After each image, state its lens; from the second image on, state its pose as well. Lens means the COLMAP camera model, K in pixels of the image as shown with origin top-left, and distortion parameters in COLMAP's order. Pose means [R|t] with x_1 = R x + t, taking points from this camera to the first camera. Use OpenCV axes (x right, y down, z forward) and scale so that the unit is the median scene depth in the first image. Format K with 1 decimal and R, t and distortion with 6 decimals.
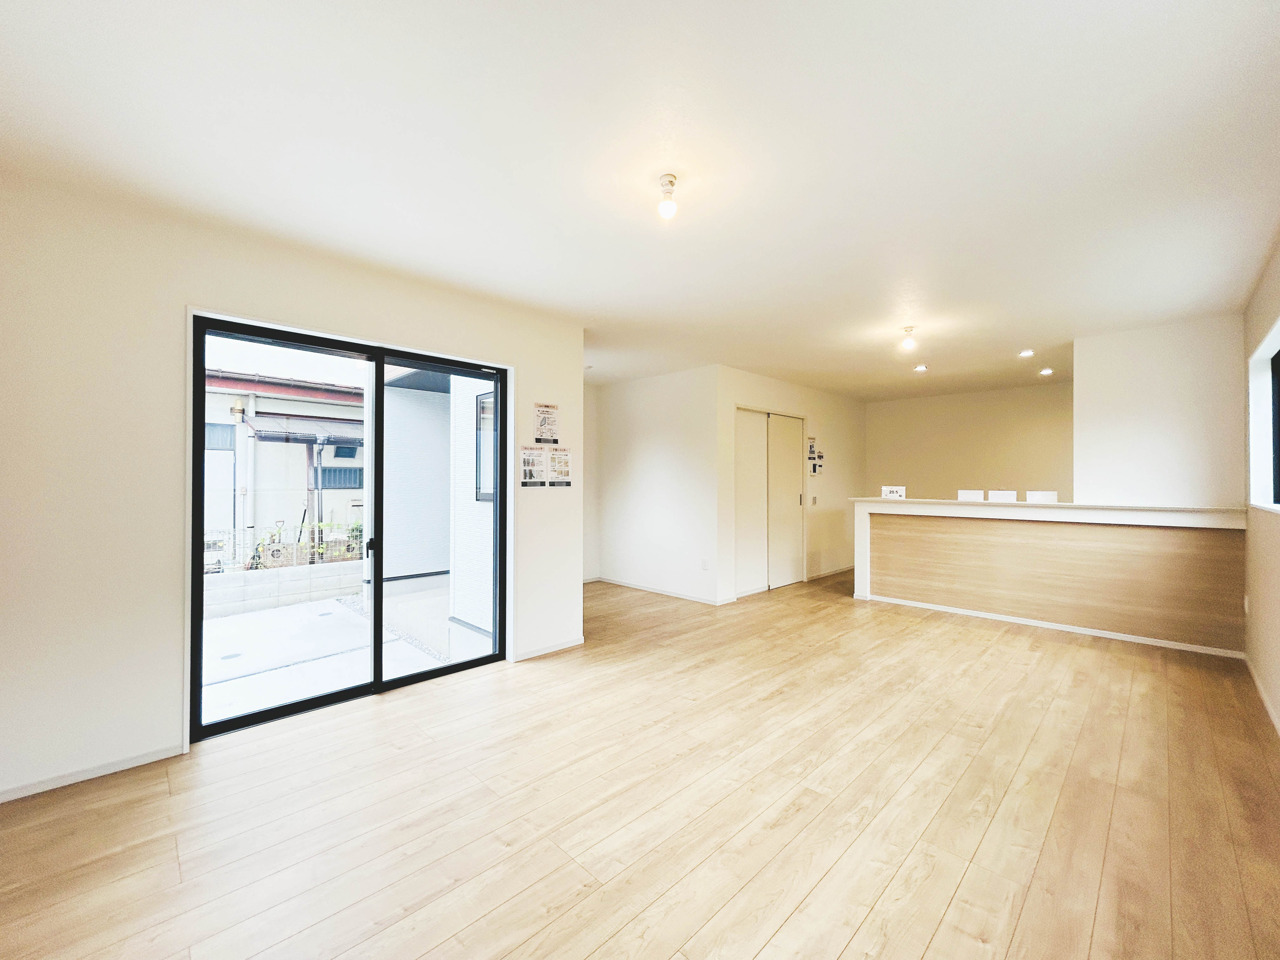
lens RADIAL K [[515.7, 0, 644.2], [0, 515.7, 480.1], [0, 0, 1]] dist [0.006405, -0.000760]
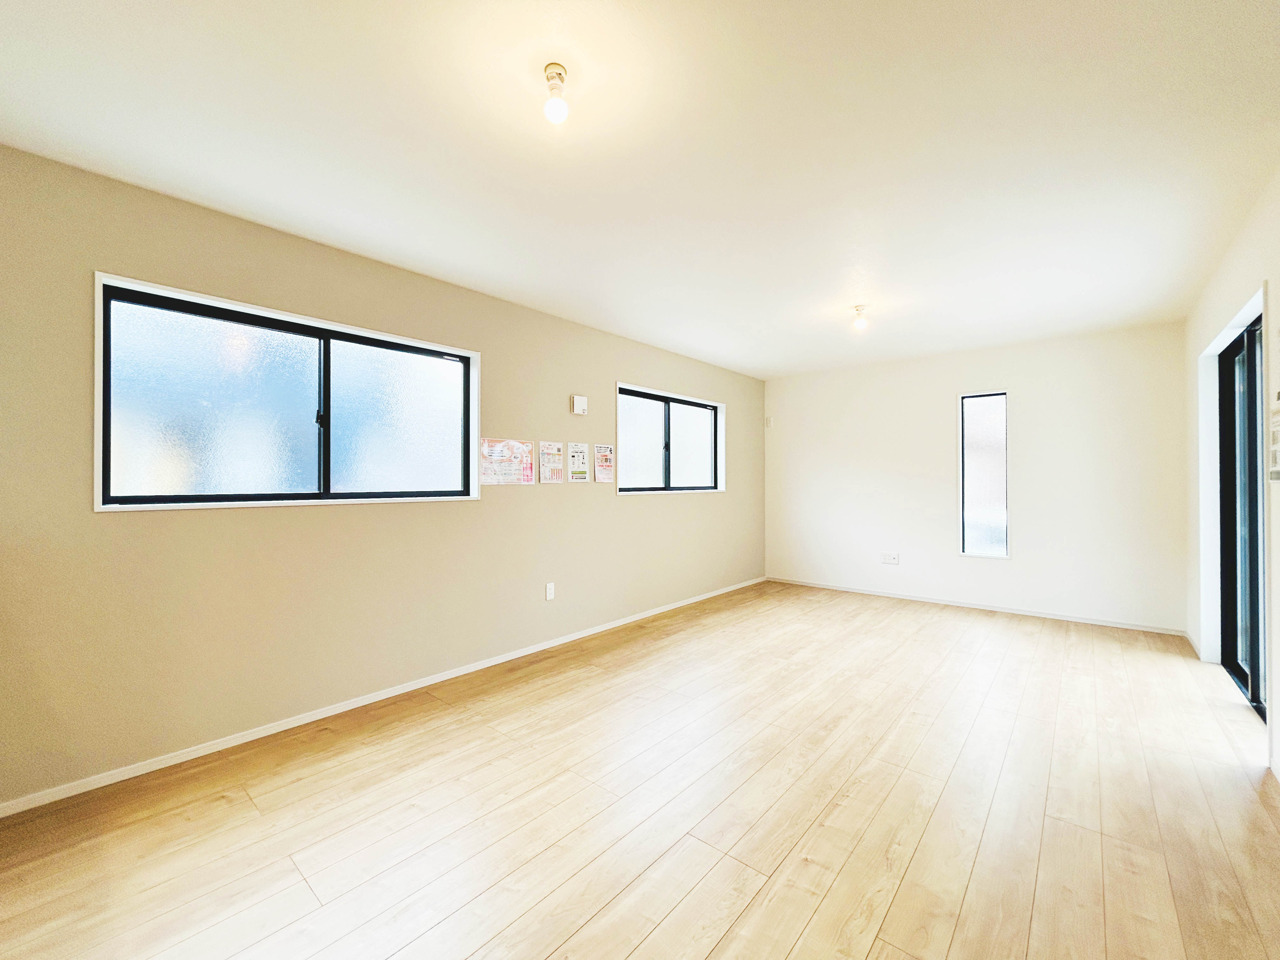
lens RADIAL K [[515.7, 0, 645.4], [0, 515.7, 479.2], [0, 0, 1]] dist [0.006405, -0.000760]
pose [[-0.996630, -0.001218, -0.082023, 0.521498], [-0.000477, 0.999959, -0.009055, 0.016964], [0.082030, -0.008985, -0.996589, 1.514542]]
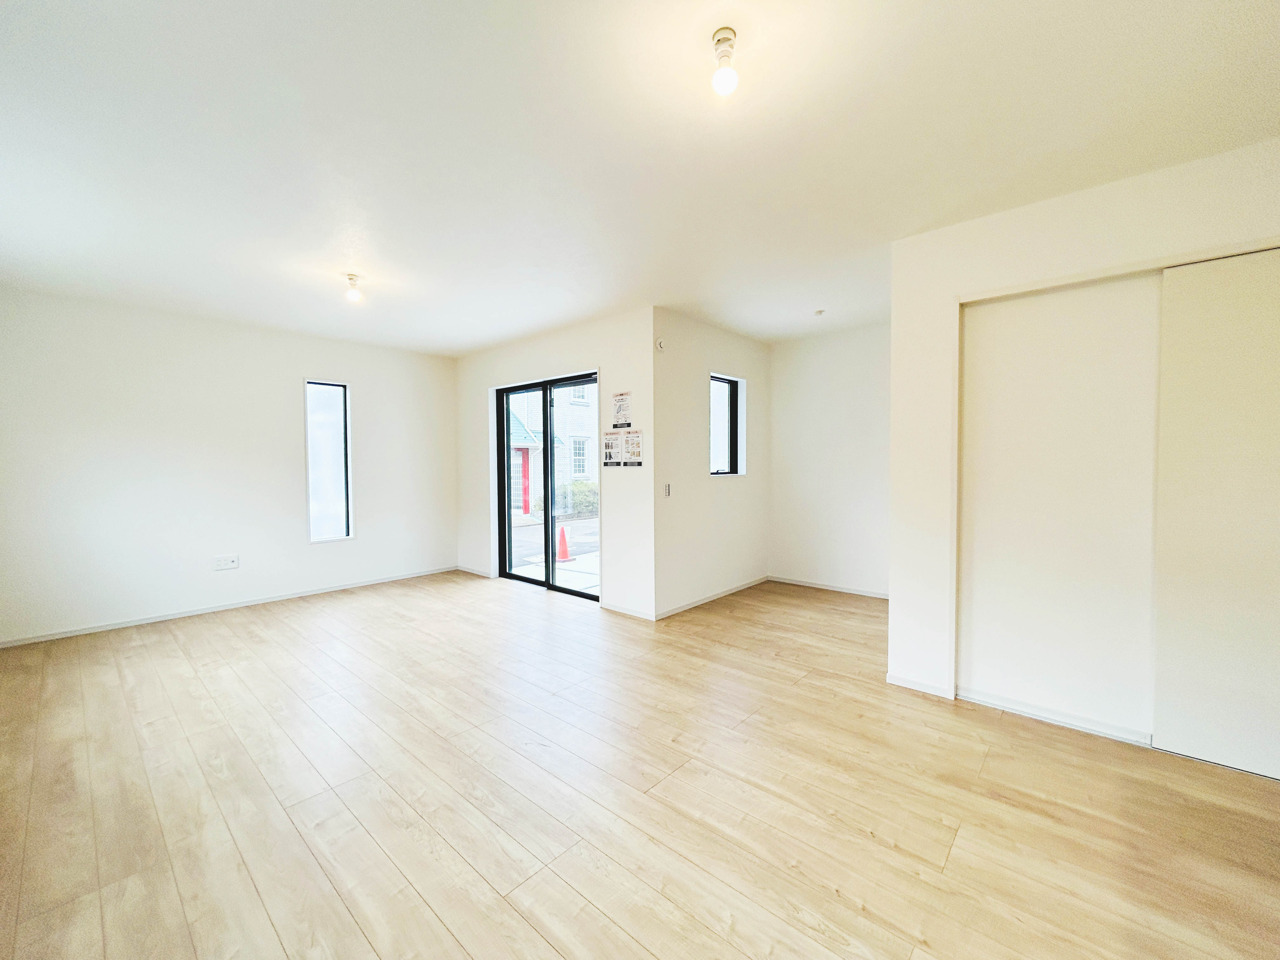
lens RADIAL K [[515.7, 0, 635.6], [0, 515.7, 479.8], [0, 0, 1]] dist [0.006405, -0.000760]
pose [[0.052218, 0.029828, -0.998190, 0.961361], [0.010853, 0.999478, 0.030435, 0.008025], [0.998577, -0.012423, 0.051867, 0.997979]]
